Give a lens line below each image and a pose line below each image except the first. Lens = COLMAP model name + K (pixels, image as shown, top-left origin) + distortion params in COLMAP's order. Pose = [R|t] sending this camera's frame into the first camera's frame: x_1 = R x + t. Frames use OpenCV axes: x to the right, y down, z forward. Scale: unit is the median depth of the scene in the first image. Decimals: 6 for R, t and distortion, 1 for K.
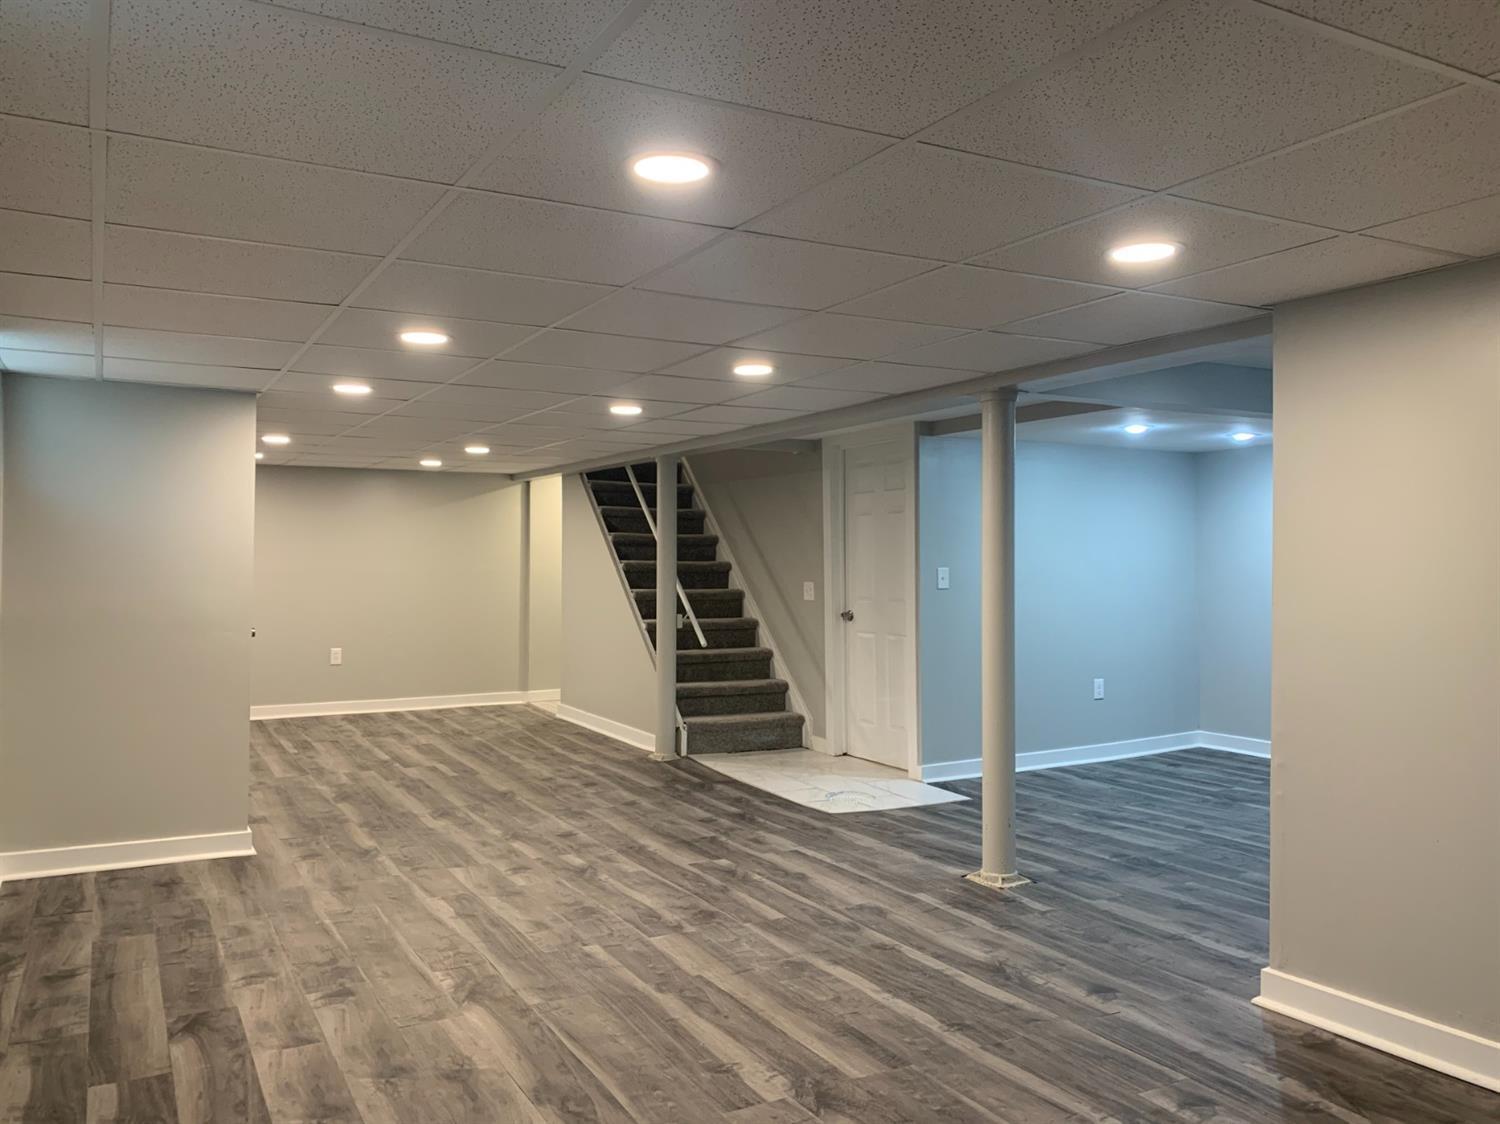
lens RADIAL K [[1136.2, 0, 749.1], [0, 1136.2, 561.0], [0, 0, 1]] dist [0.008923, 0.008853]
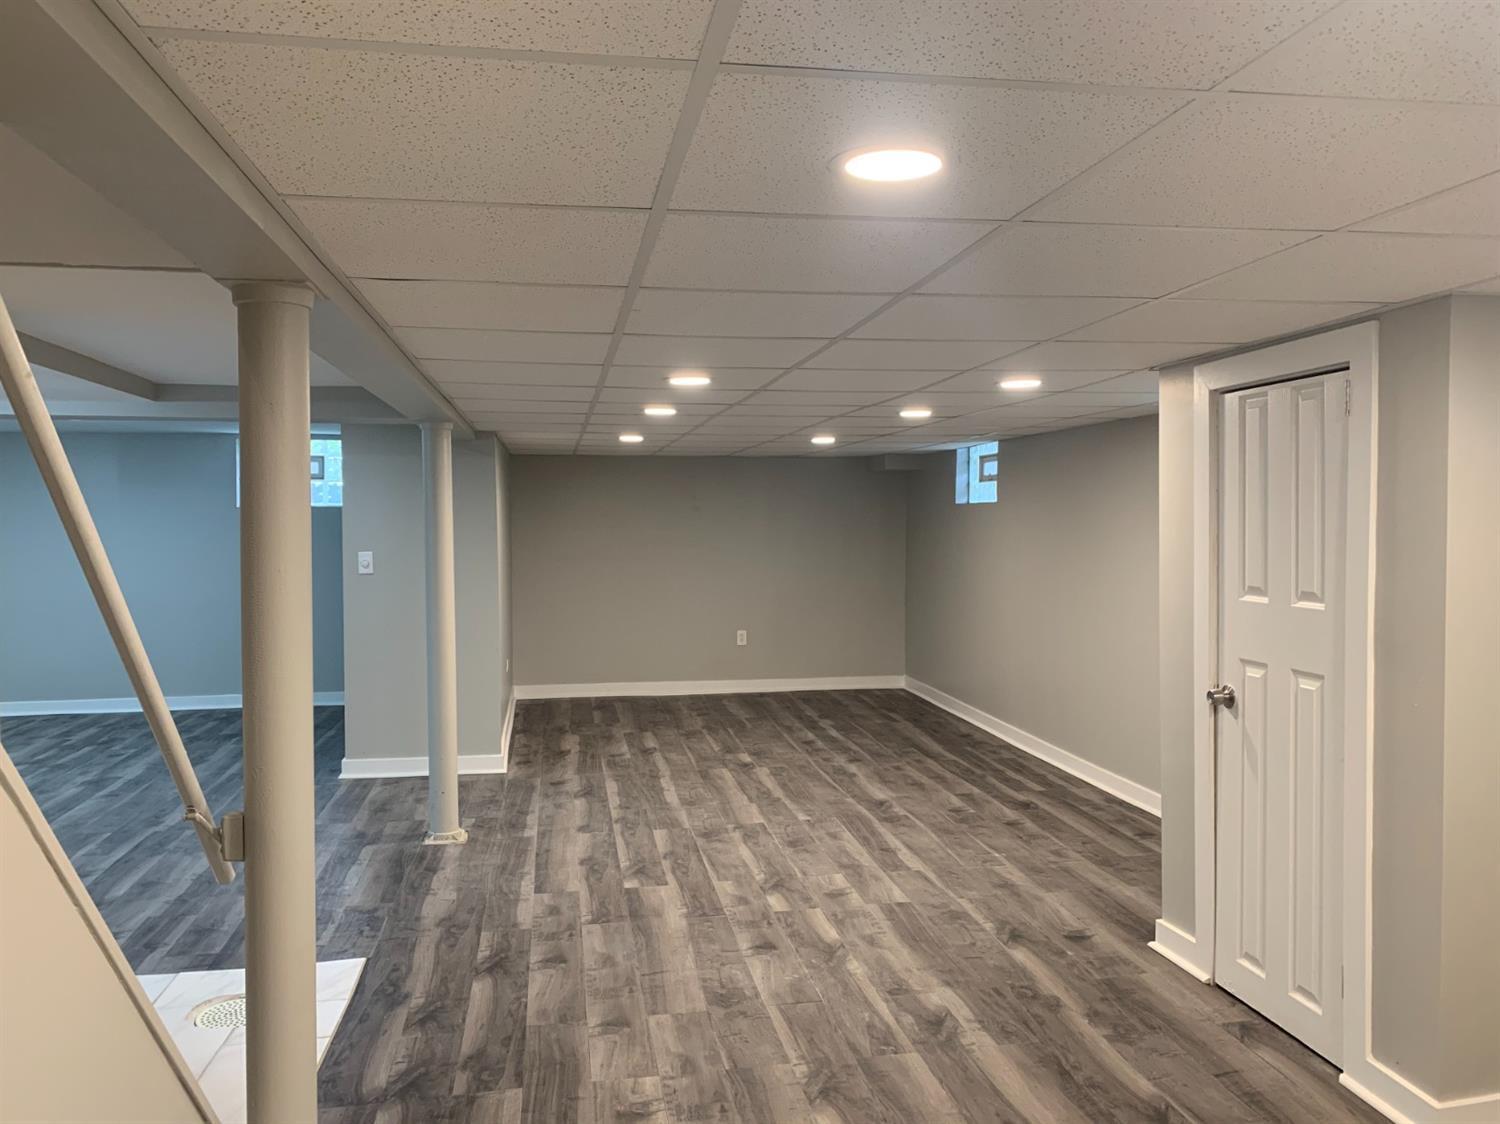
lens RADIAL K [[1136.2, 0, 749.9], [0, 1136.2, 558.4], [0, 0, 1]] dist [0.008923, 0.008853]
pose [[-0.940717, -0.008947, 0.339074, -0.525634], [0.004579, 0.999226, 0.039069, -0.058132], [-0.339161, 0.038306, -0.939948, 2.210055]]
